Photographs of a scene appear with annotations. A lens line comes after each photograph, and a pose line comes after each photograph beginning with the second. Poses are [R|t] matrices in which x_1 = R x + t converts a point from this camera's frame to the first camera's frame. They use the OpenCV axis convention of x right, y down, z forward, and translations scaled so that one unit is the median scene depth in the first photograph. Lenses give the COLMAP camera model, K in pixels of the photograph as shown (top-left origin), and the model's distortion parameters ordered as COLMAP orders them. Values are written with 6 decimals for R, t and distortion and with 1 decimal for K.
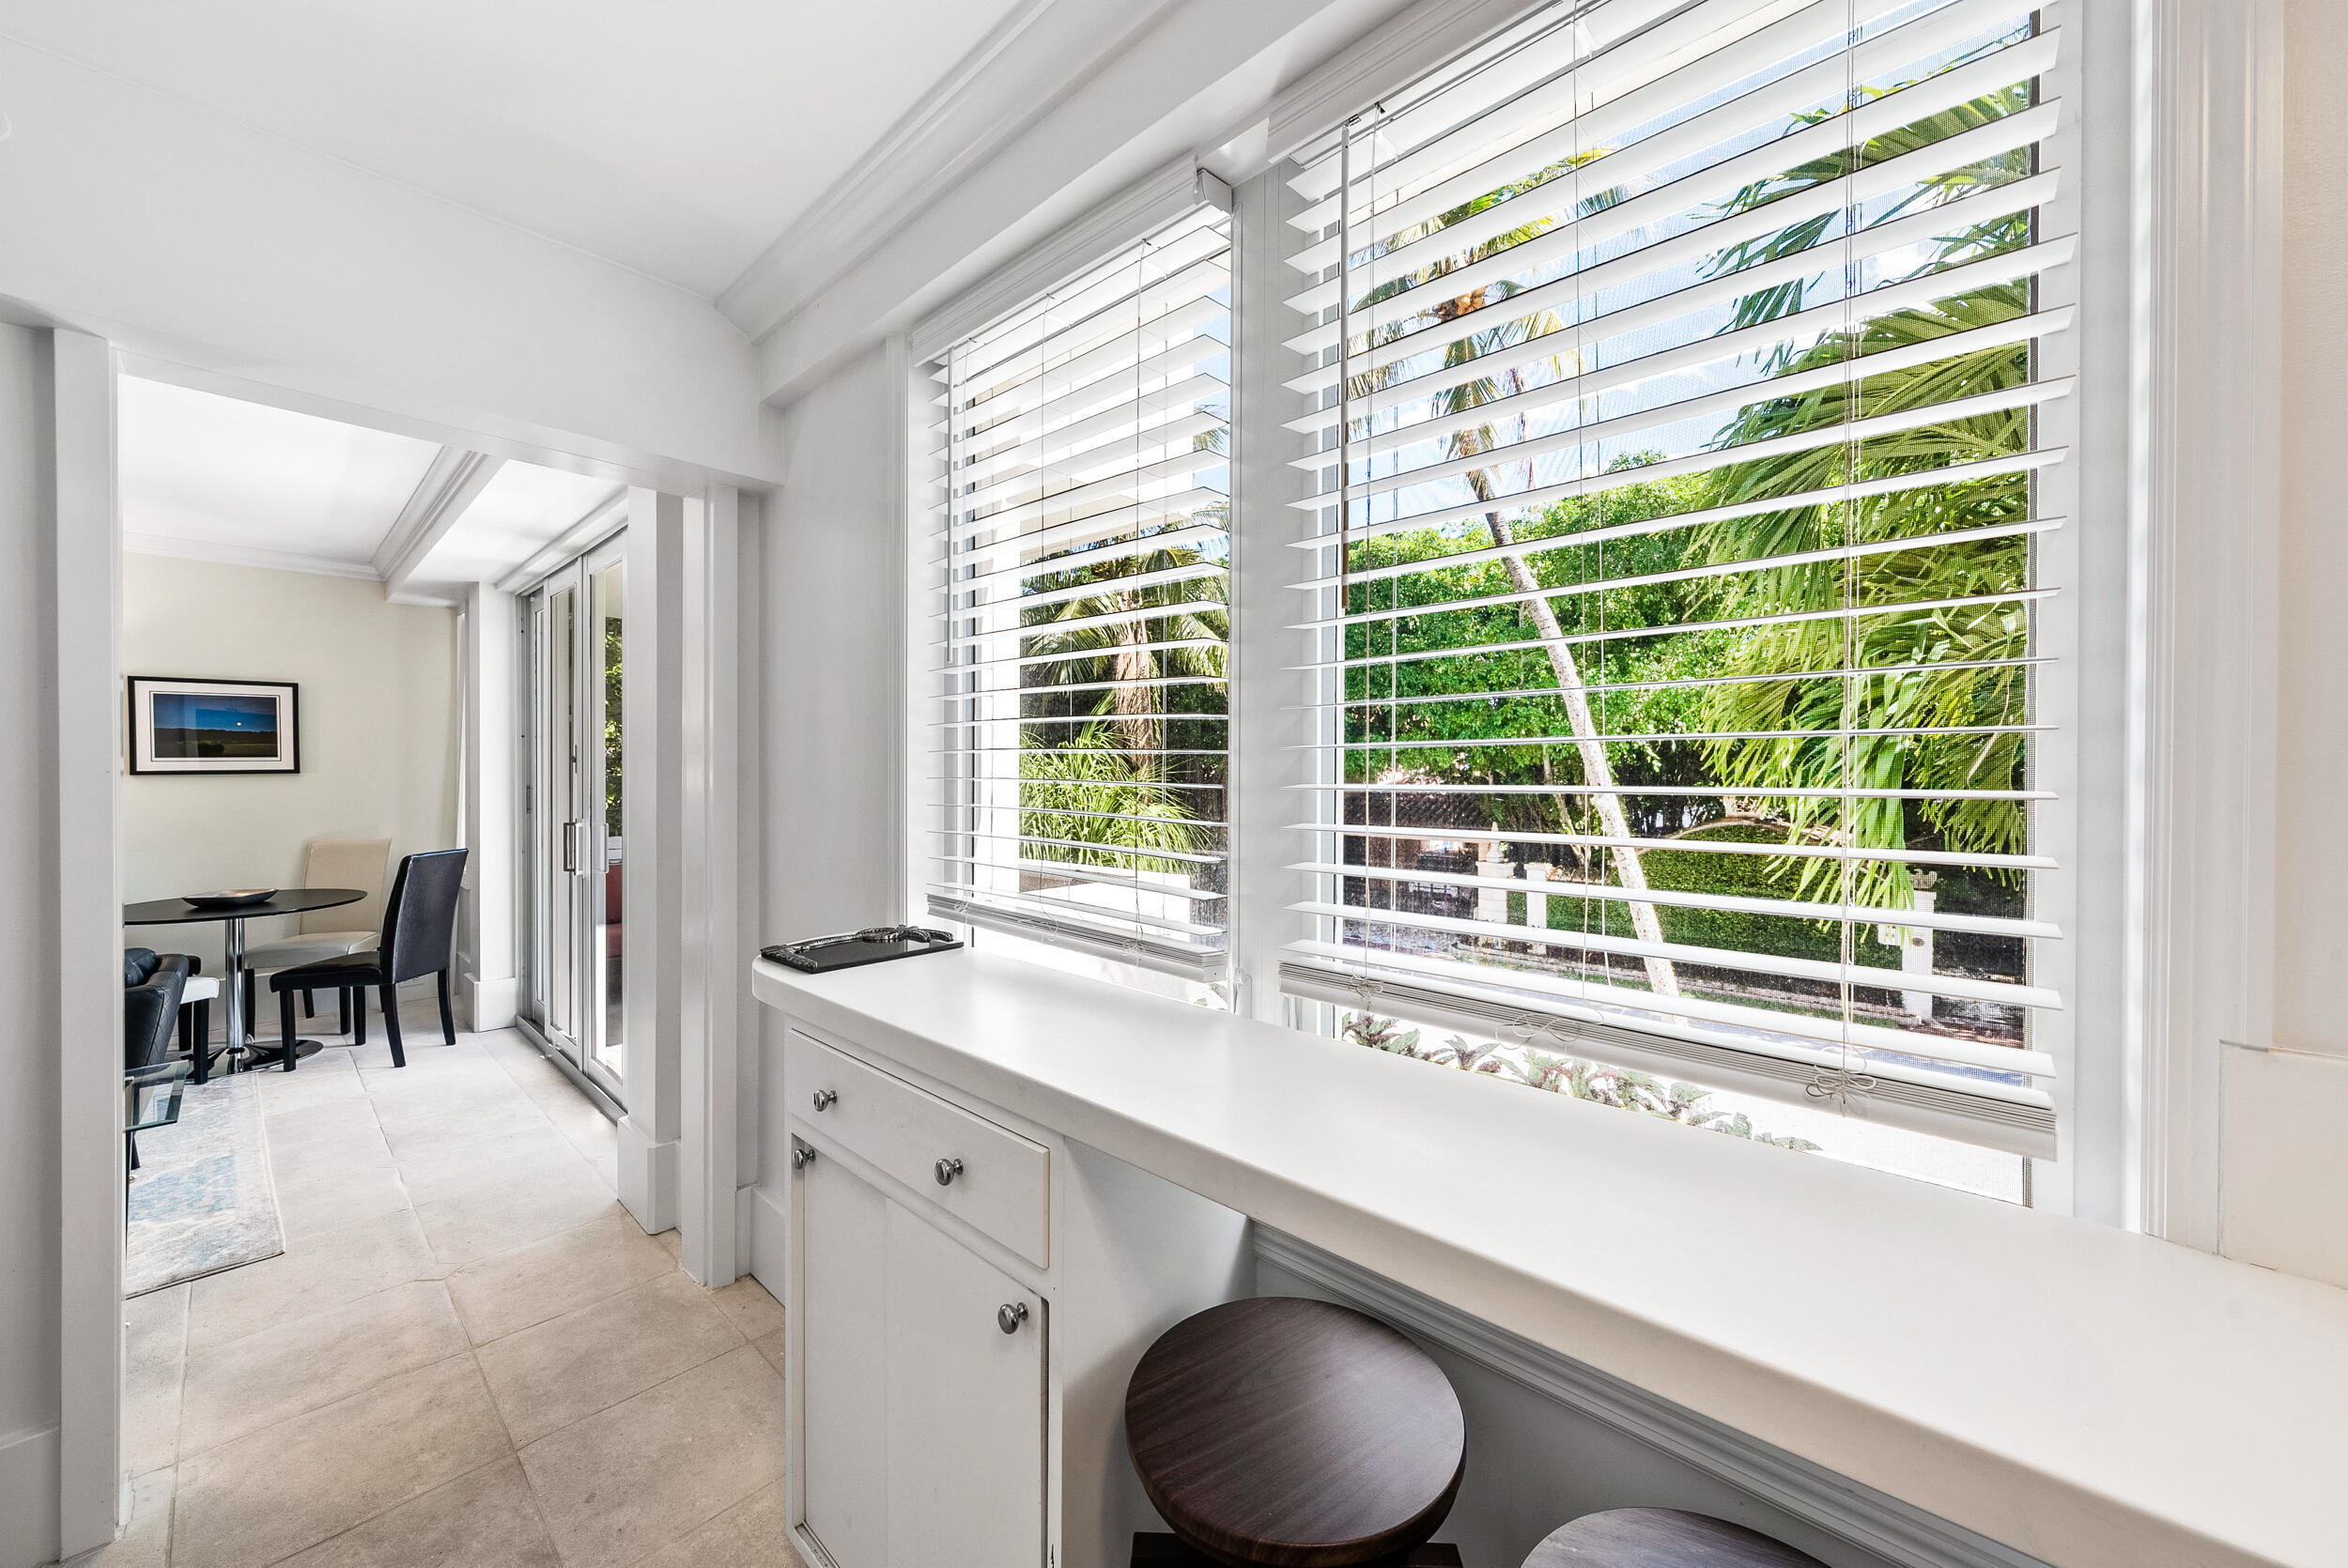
lens RADIAL K [[881.0, 0, 1179.0], [0, 881.0, 774.0], [0, 0, 1]] dist [0.001082, 0.000325]
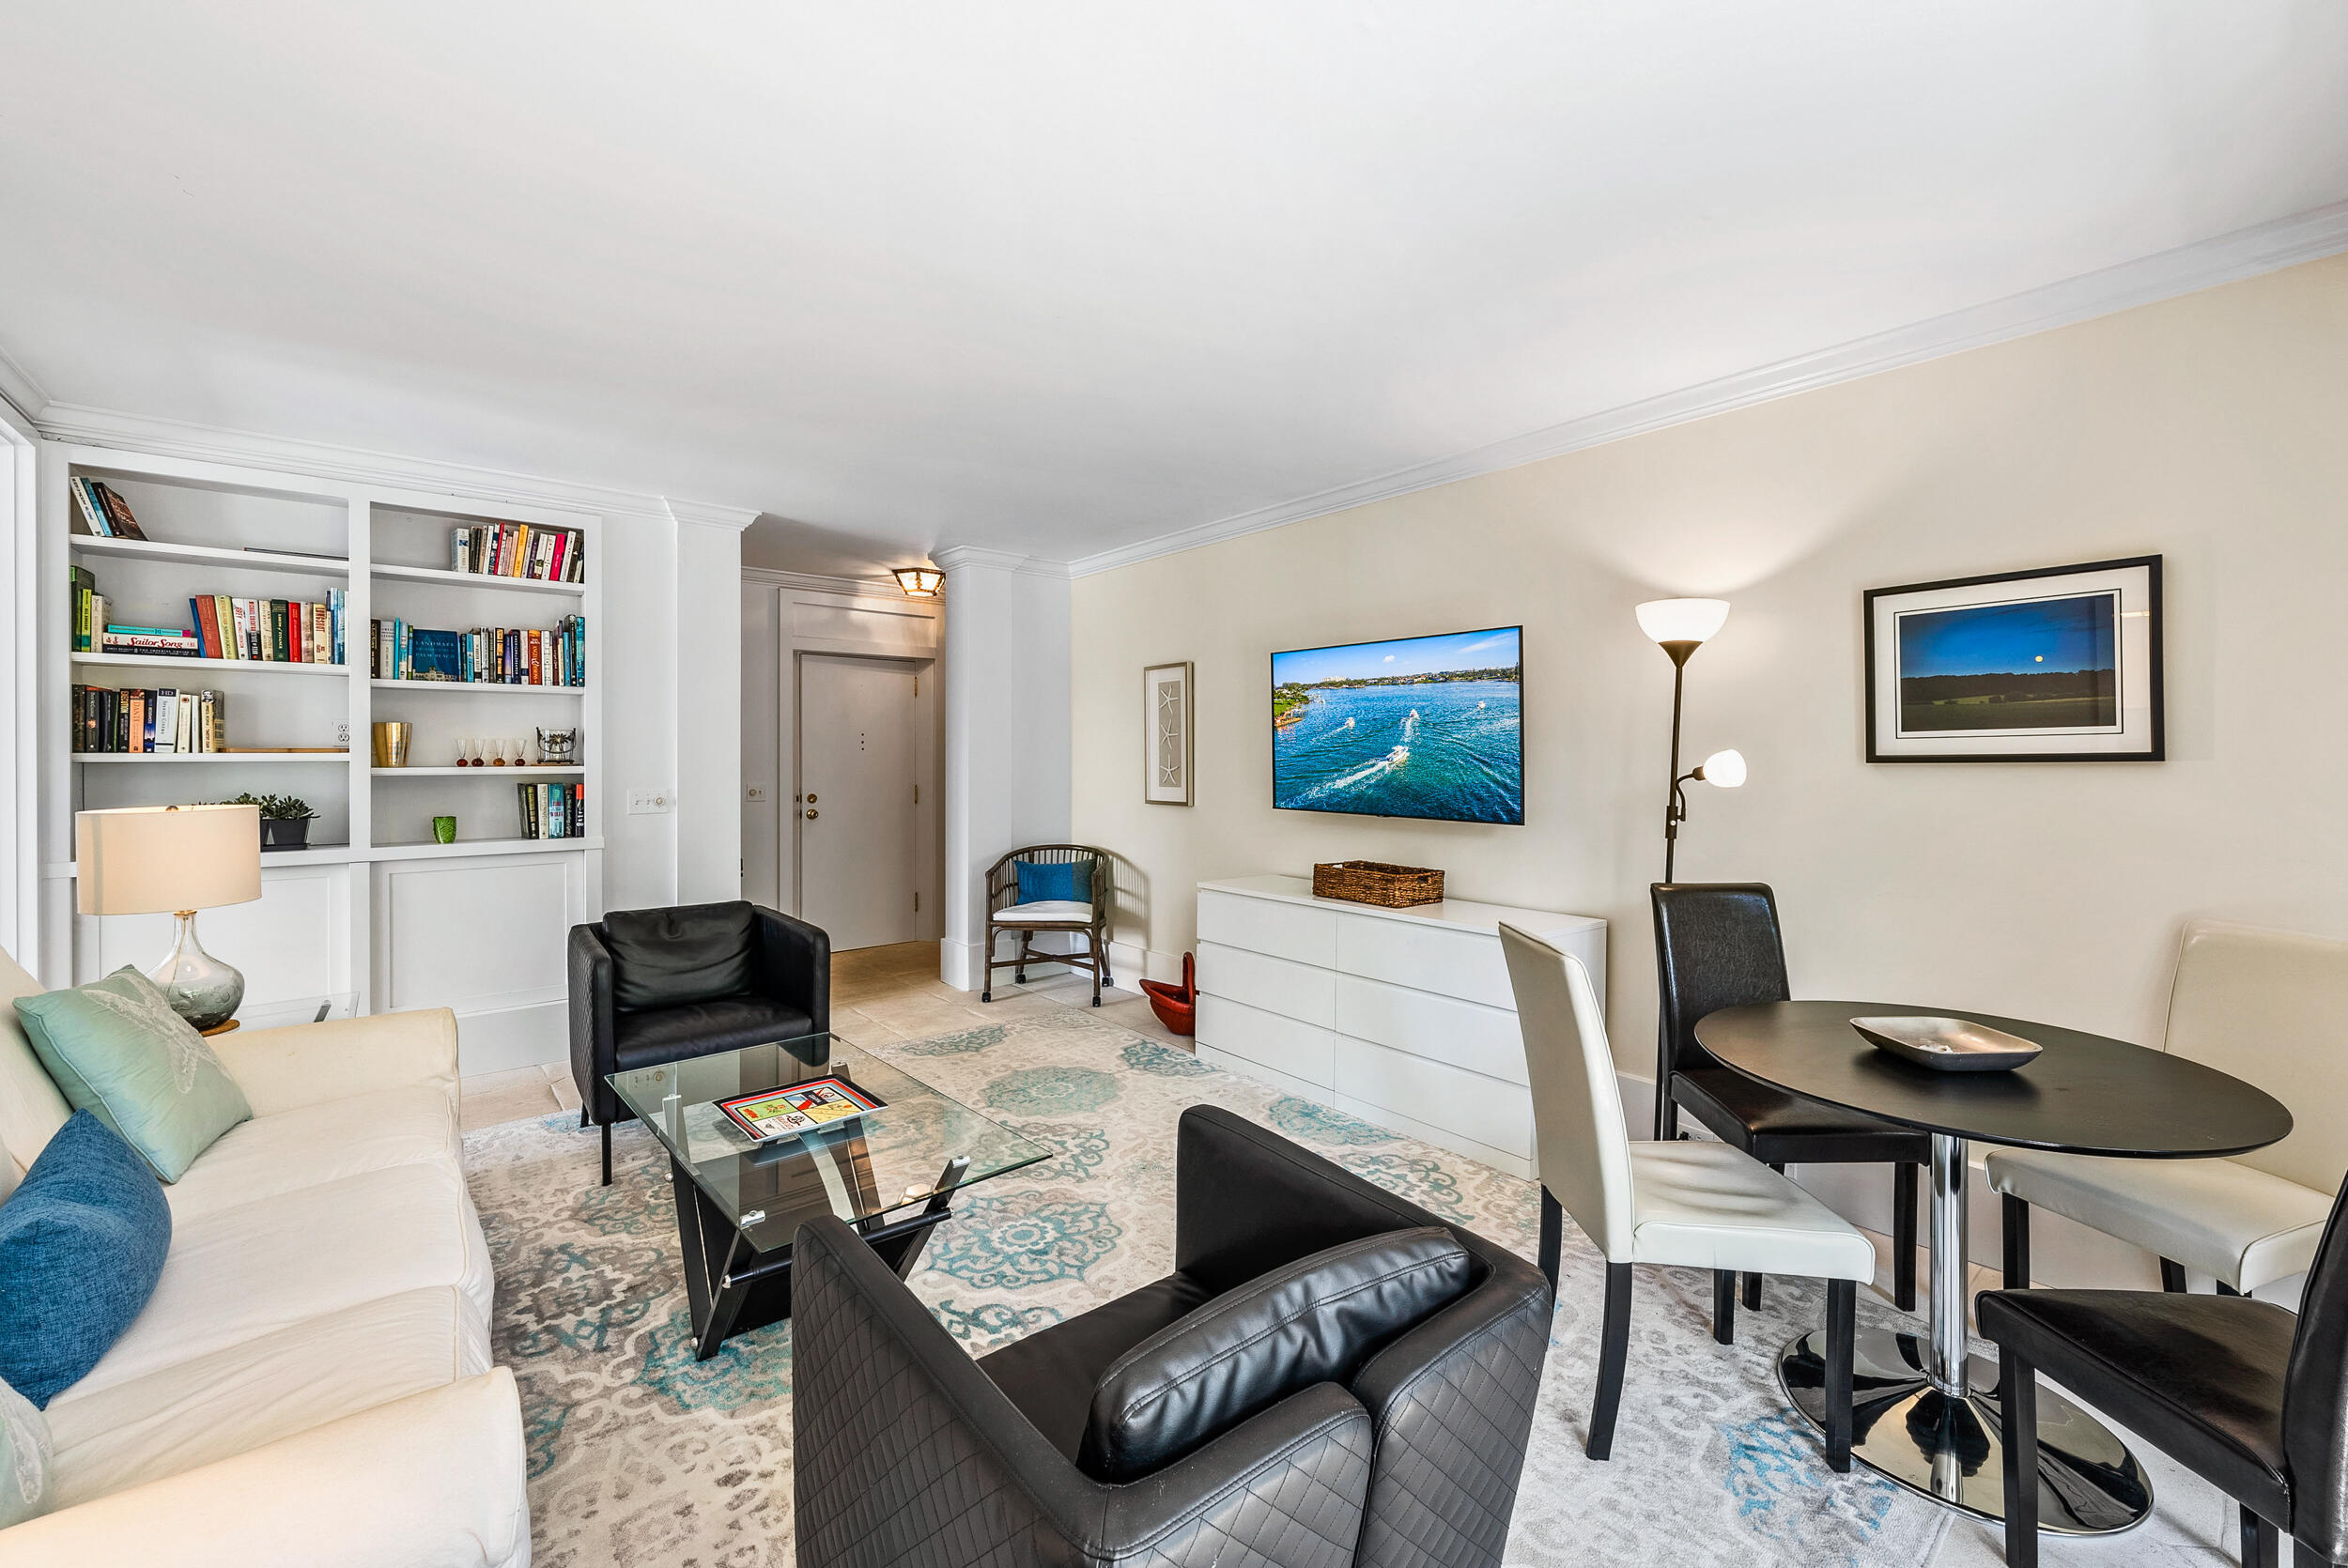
lens RADIAL K [[947.6, 0, 1197.5], [0, 947.6, 753.7], [0, 0, 1]] dist [0.000456, 0.000082]
pose [[-0.115981, -0.002364, -0.993249, -0.517491], [-0.005465, 0.999984, -0.001742, -0.001125], [0.993236, 0.005226, -0.115992, 0.630812]]
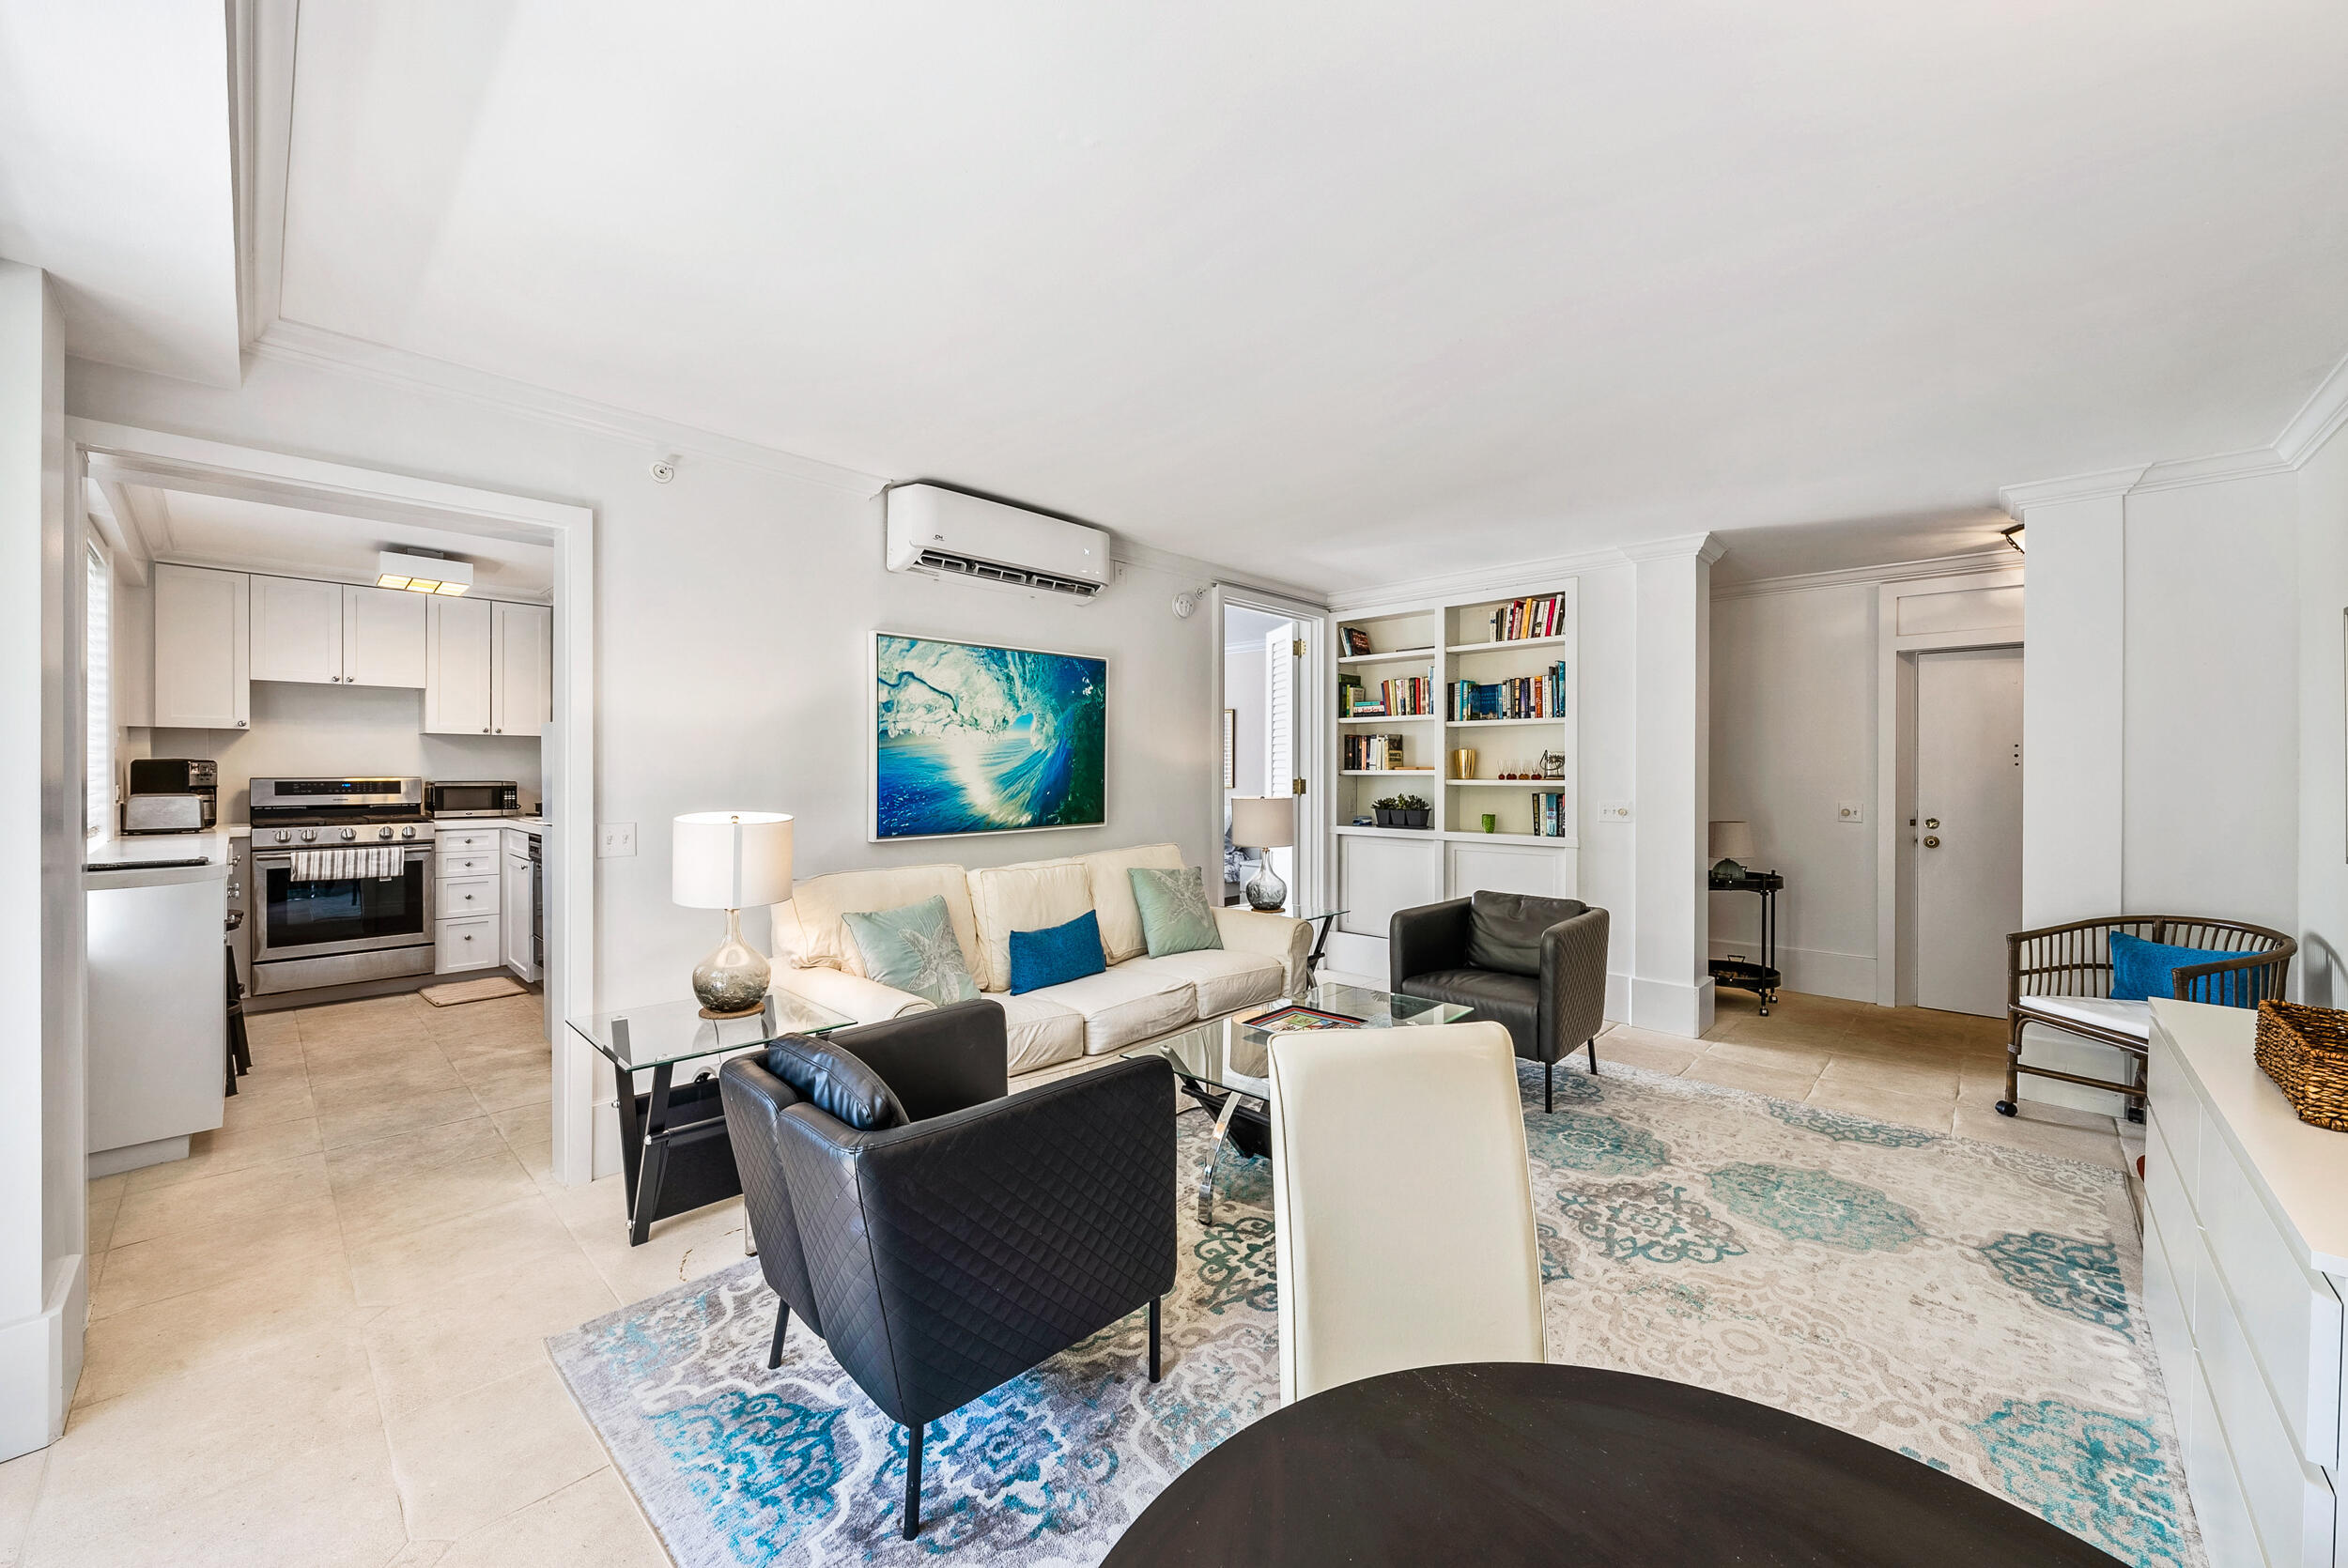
lens RADIAL K [[935.7, 0, 1219.9], [0, 935.7, 769.1], [0, 0, 1]] dist [0.002535, -0.000047]
pose [[-0.999948, -0.002799, 0.009757, -0.908590], [-0.002757, 0.999987, 0.004290, -0.004480], [-0.009769, 0.004263, -0.999943, 1.026574]]
